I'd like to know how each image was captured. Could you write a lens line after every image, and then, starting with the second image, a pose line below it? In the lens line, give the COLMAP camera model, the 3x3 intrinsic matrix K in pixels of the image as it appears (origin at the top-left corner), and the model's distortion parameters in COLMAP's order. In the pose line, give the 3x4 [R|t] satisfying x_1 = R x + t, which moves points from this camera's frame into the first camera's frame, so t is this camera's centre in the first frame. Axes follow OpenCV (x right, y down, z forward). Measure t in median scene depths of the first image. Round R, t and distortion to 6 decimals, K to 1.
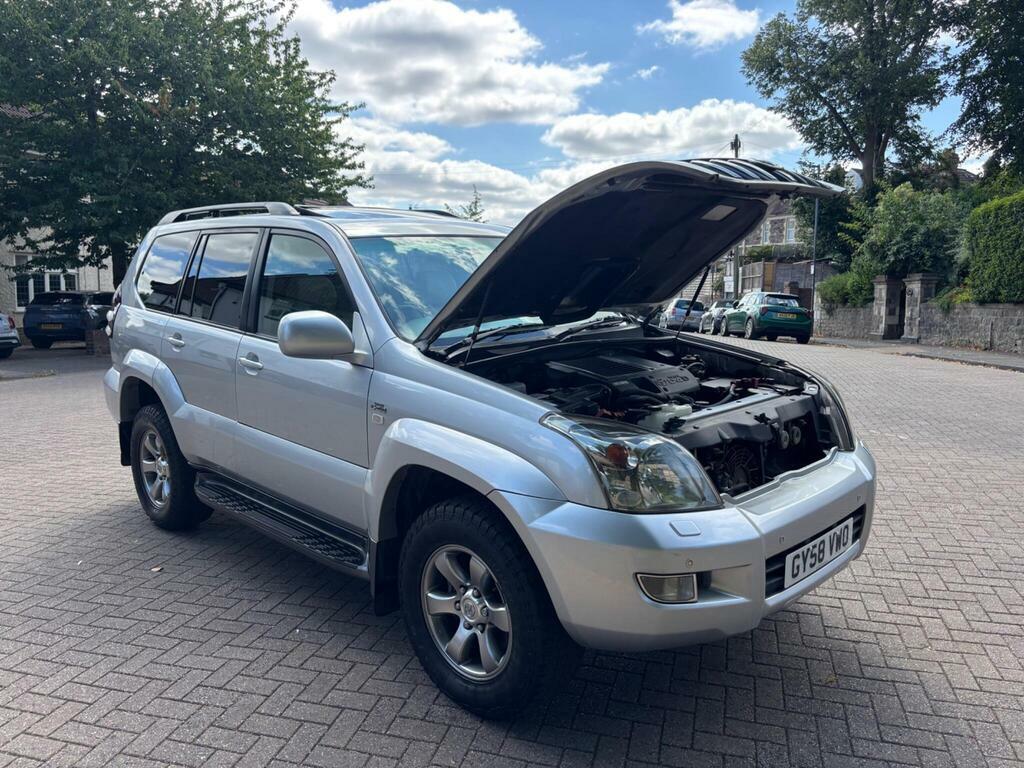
lens RADIAL K [[739.3, 0, 512.0], [0, 739.3, 384.0], [0, 0, 1]] dist [0.042331, -0.034848]
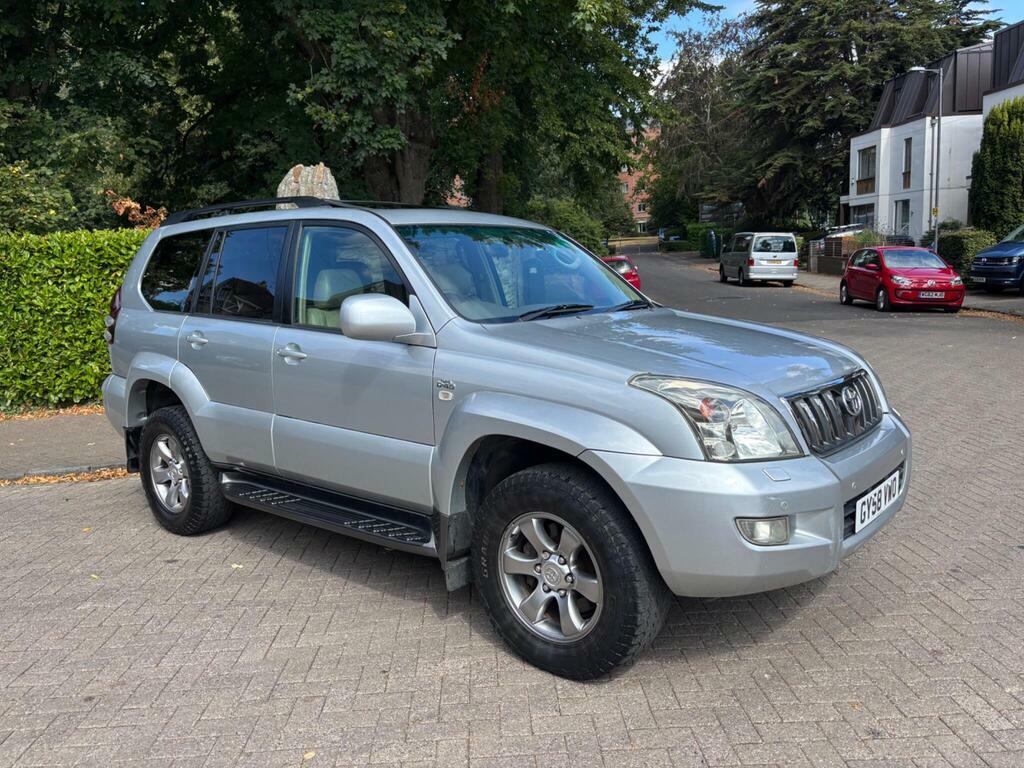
lens RADIAL K [[739.0, 0, 510.3], [0, 739.0, 390.2], [0, 0, 1]] dist [0.045806, -0.042188]
pose [[0.996129, -0.034950, 0.080662, -0.119915], [0.036242, 0.999236, -0.014604, 0.039736], [-0.080090, 0.017470, 0.996635, -0.016148]]
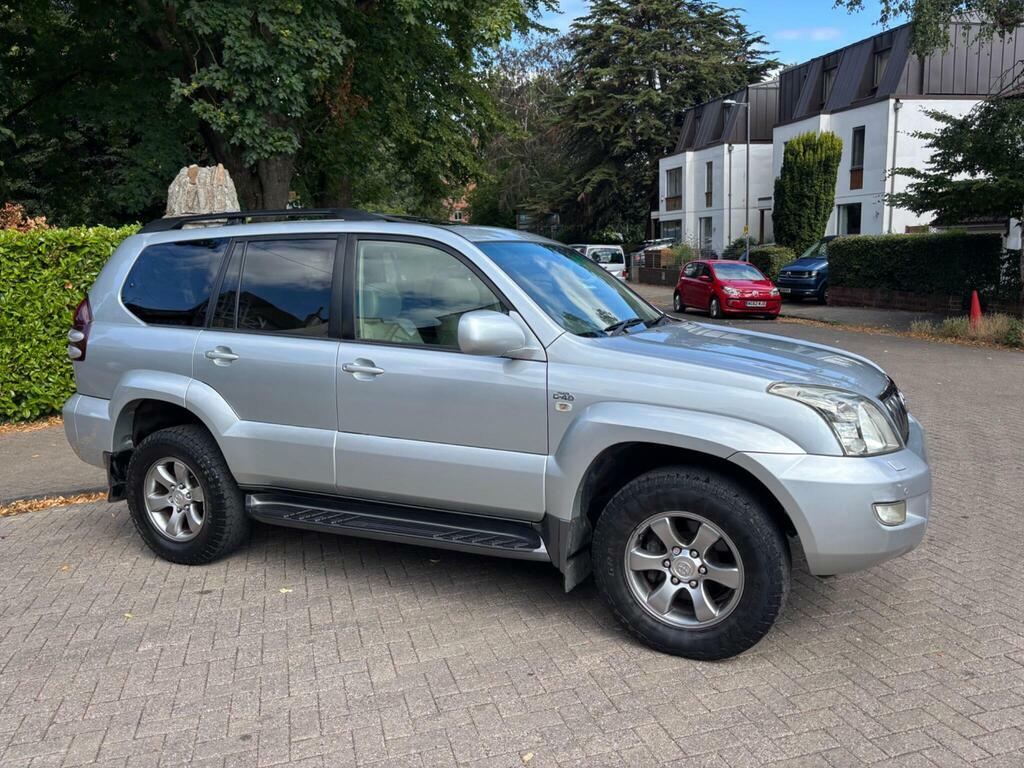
lens RADIAL K [[739.0, 0, 510.3], [0, 739.0, 390.2], [0, 0, 1]] dist [0.045806, -0.042188]
pose [[0.947702, -0.059641, 0.313536, -0.408881], [0.066228, 0.997750, -0.010390, 0.019426], [-0.312211, 0.030611, 0.949520, 0.000780]]
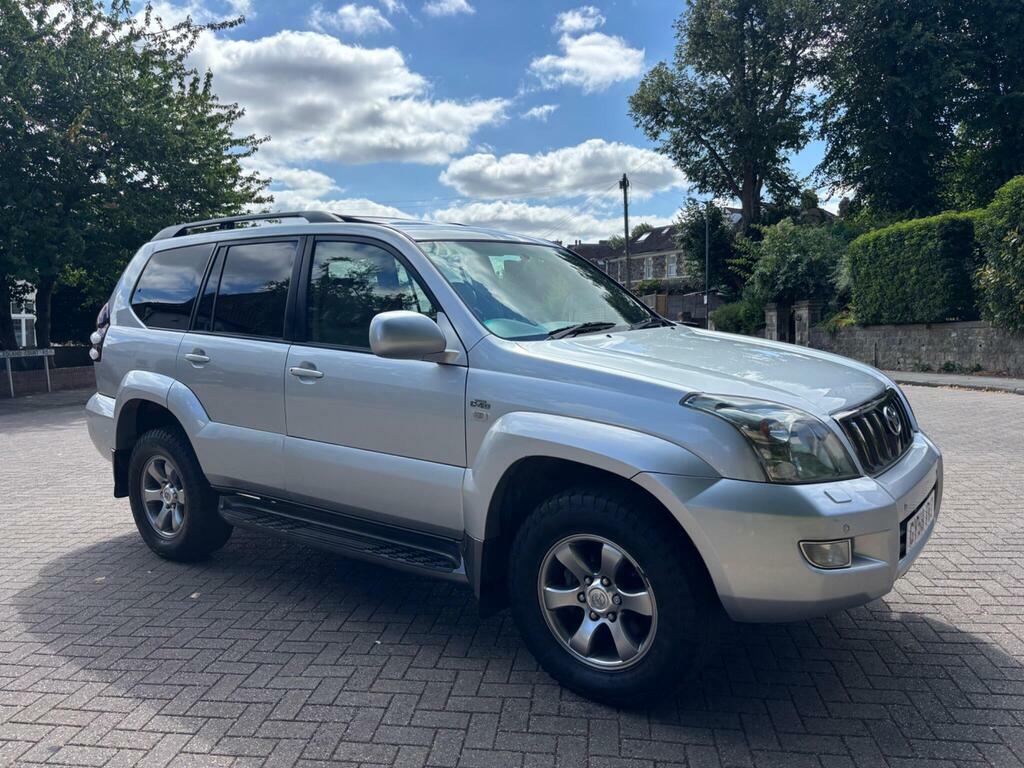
lens RADIAL K [[738.7, 0, 506.2], [0, 738.7, 388.4], [0, 0, 1]] dist [0.042919, -0.039940]
pose [[0.990388, -0.032459, 0.134453, -0.191836], [0.038277, 0.998429, -0.040910, 0.036140], [-0.132914, 0.045663, 0.990075, 0.011707]]
